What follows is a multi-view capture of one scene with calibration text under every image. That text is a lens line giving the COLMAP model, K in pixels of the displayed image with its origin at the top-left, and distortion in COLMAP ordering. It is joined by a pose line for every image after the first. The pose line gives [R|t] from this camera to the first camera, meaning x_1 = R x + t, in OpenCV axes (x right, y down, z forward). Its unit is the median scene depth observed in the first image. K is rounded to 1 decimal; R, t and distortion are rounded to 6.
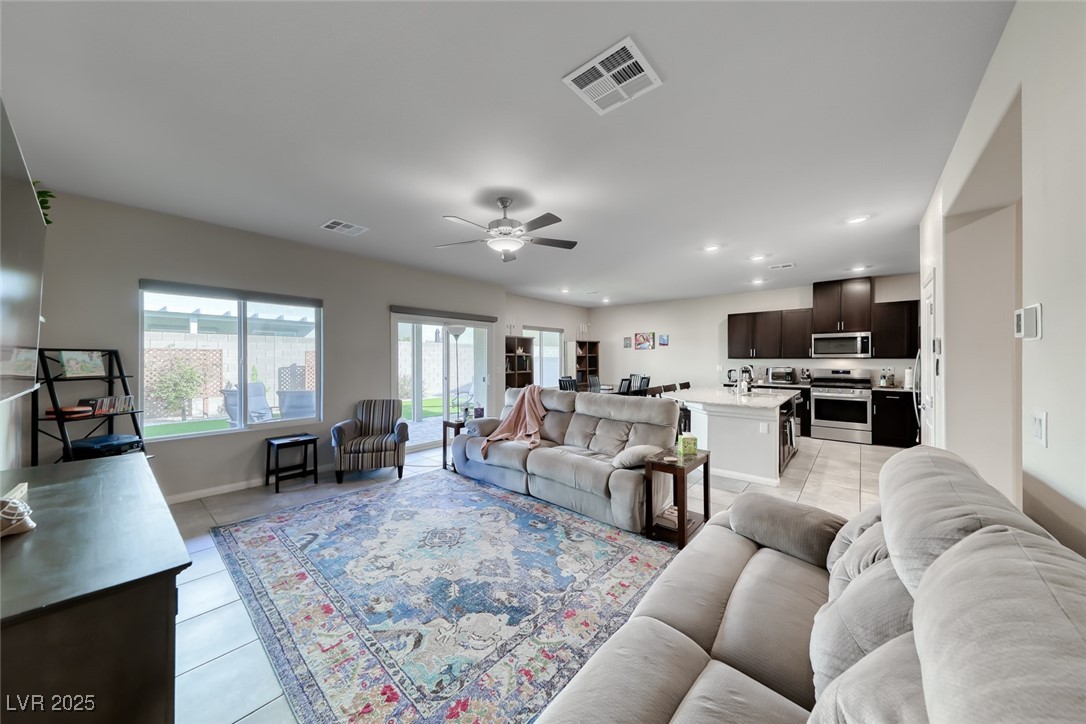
lens RADIAL K [[370.9, 0, 537.0], [0, 370.9, 357.4], [0, 0, 1]] dist [0.015173, -0.003898]
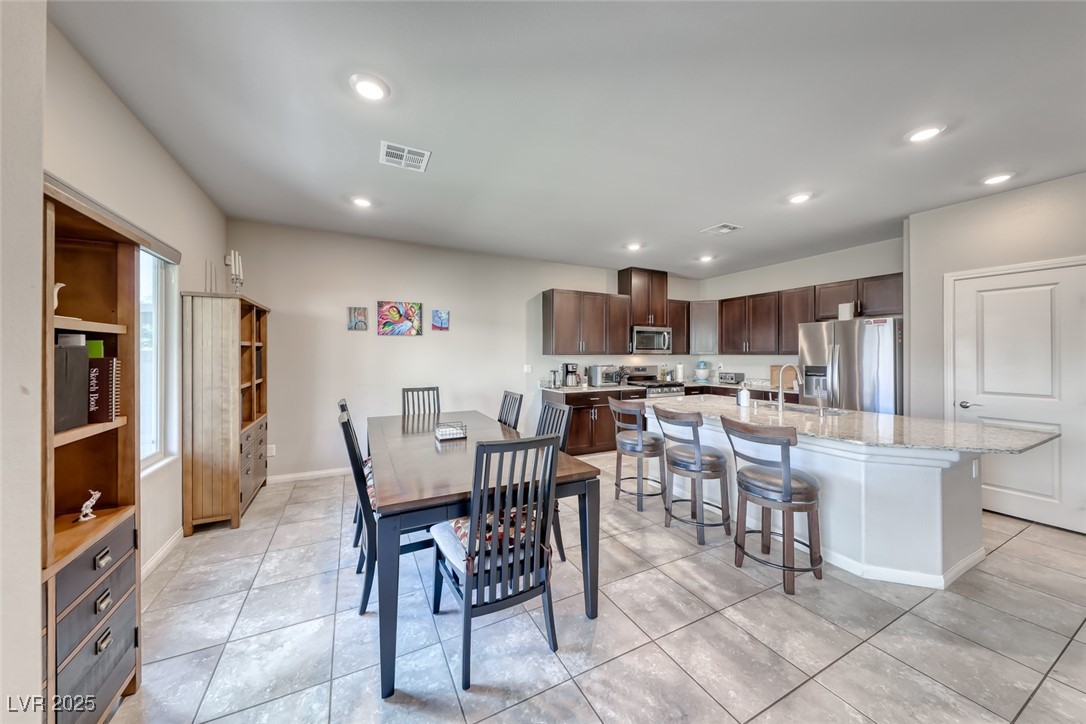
lens RADIAL K [[370.9, 0, 541.0], [0, 370.9, 353.0], [0, 0, 1]] dist [0.015173, -0.003898]
pose [[0.375628, 0.005725, 0.926753, -0.249530], [0.000479, 0.999980, -0.006371, 0.010007], [-0.926771, 0.002837, 0.375617, 1.879361]]
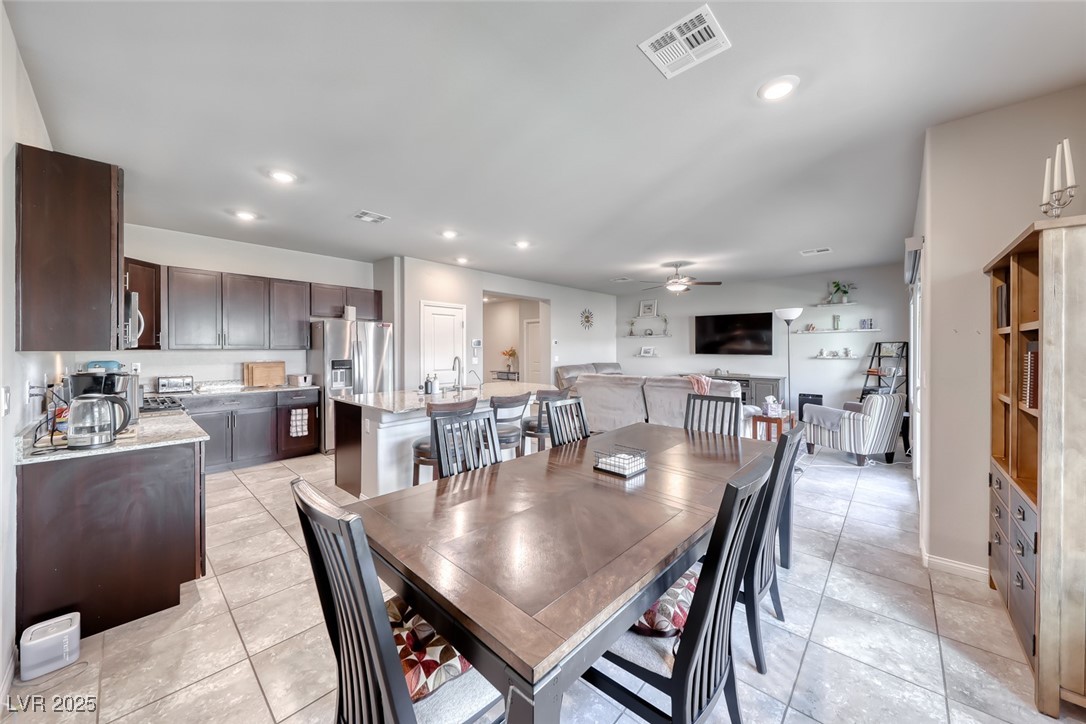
lens RADIAL K [[370.9, 0, 537.9], [0, 370.9, 351.4], [0, 0, 1]] dist [0.015173, -0.003898]
pose [[-0.999313, 0.003721, 0.036881, 0.575725], [0.003943, 0.999974, 0.005959, 0.009420], [-0.036858, 0.006101, -0.999302, 2.994614]]
